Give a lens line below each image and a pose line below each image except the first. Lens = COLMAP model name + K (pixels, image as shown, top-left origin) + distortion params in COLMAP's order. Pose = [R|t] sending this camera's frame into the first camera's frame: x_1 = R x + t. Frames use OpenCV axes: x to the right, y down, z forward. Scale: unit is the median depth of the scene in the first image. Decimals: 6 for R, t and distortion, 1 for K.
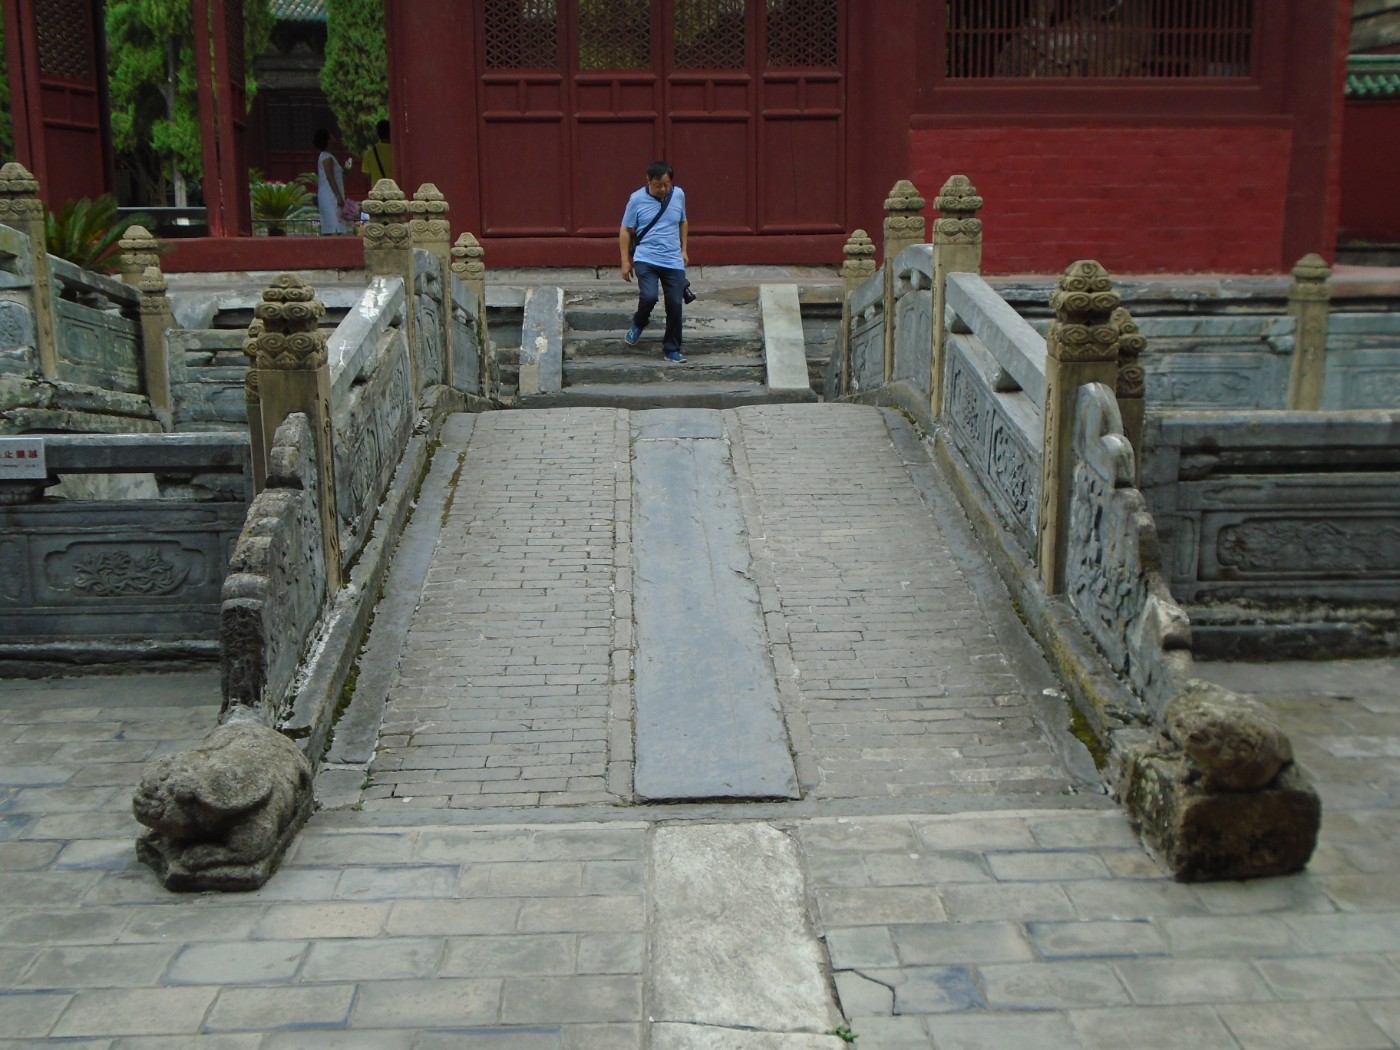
lens RADIAL K [[1513.0, 0, 700.0], [0, 1513.0, 525.0], [0, 0, 1]] dist [0.004937, -0.009857]
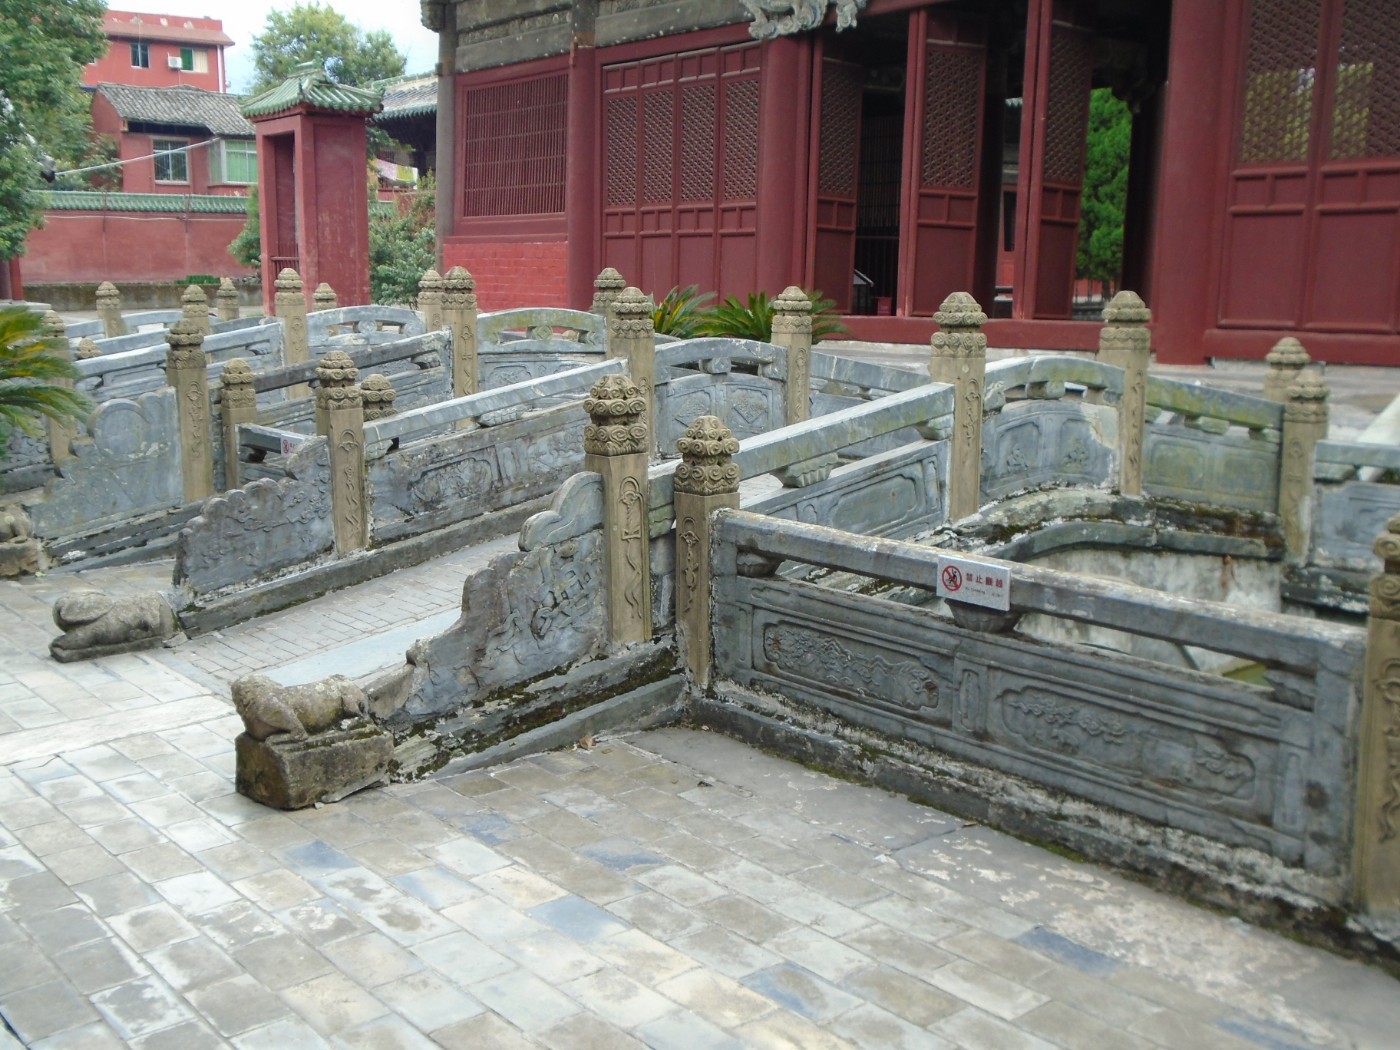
lens RADIAL K [[1513.0, 0, 700.0], [0, 1513.0, 525.0], [0, 0, 1]] dist [0.004937, -0.009857]
pose [[0.613862, 0.141844, -0.776565, 1.141515], [-0.174219, 0.983812, 0.041982, -0.105321], [0.769949, 0.109521, 0.628636, 0.266553]]
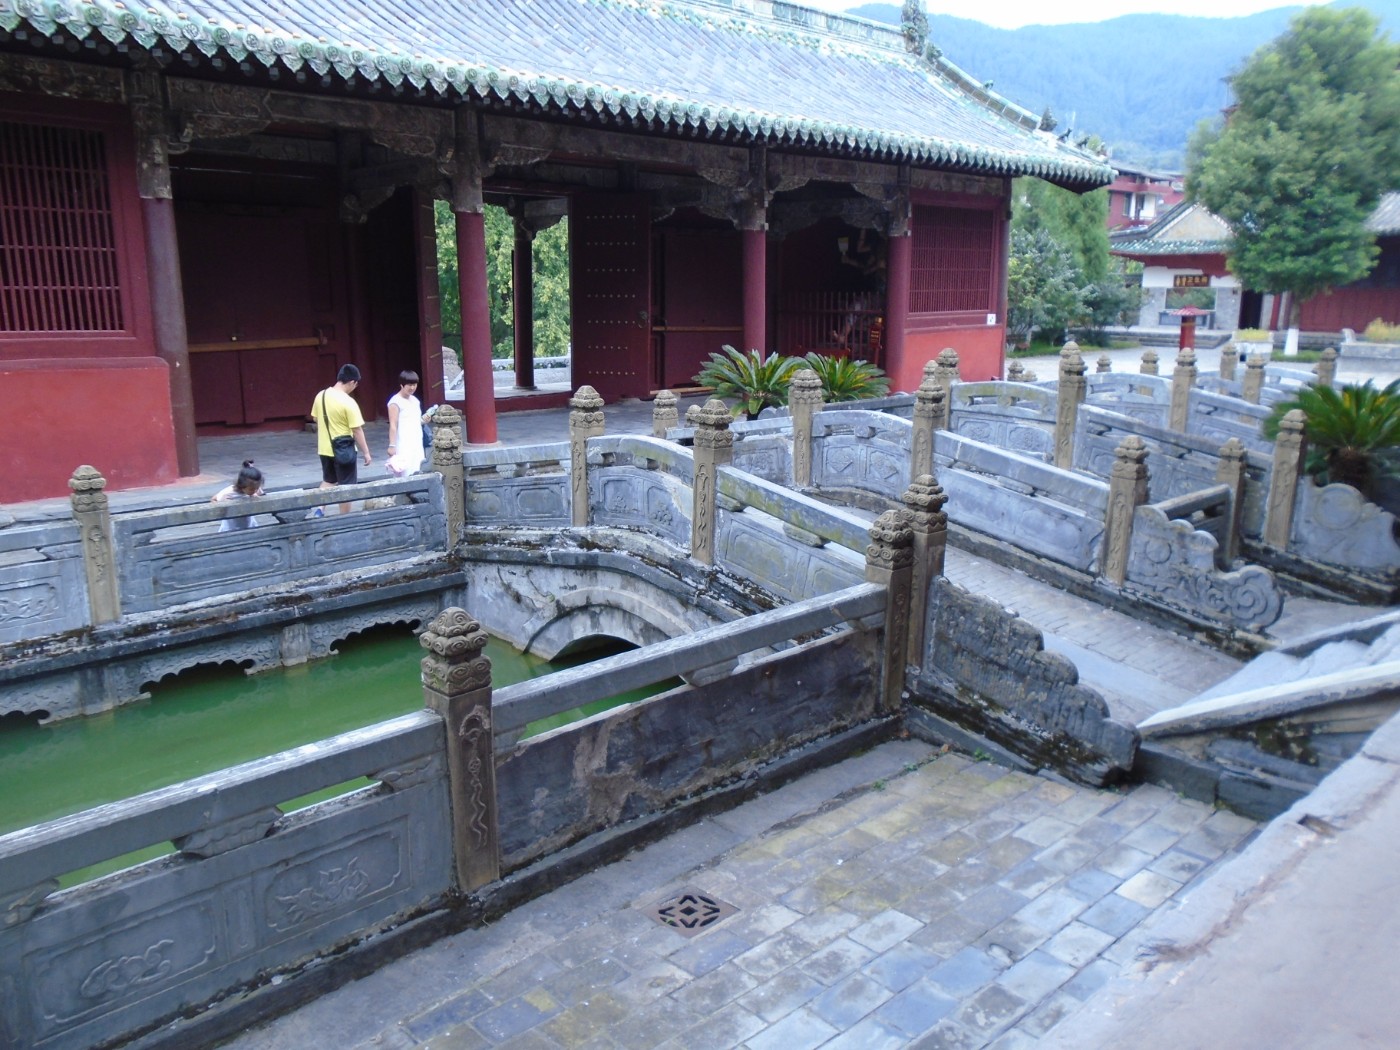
lens RADIAL K [[1085.2, 0, 700.0], [0, 1085.2, 525.0], [0, 0, 1]] dist [0.002309, 0.000572]
pose [[-0.752871, 0.144589, -0.642089, 1.033698], [-0.135631, 0.920549, 0.366325, -1.289621], [0.644041, 0.362883, -0.673444, 4.717854]]
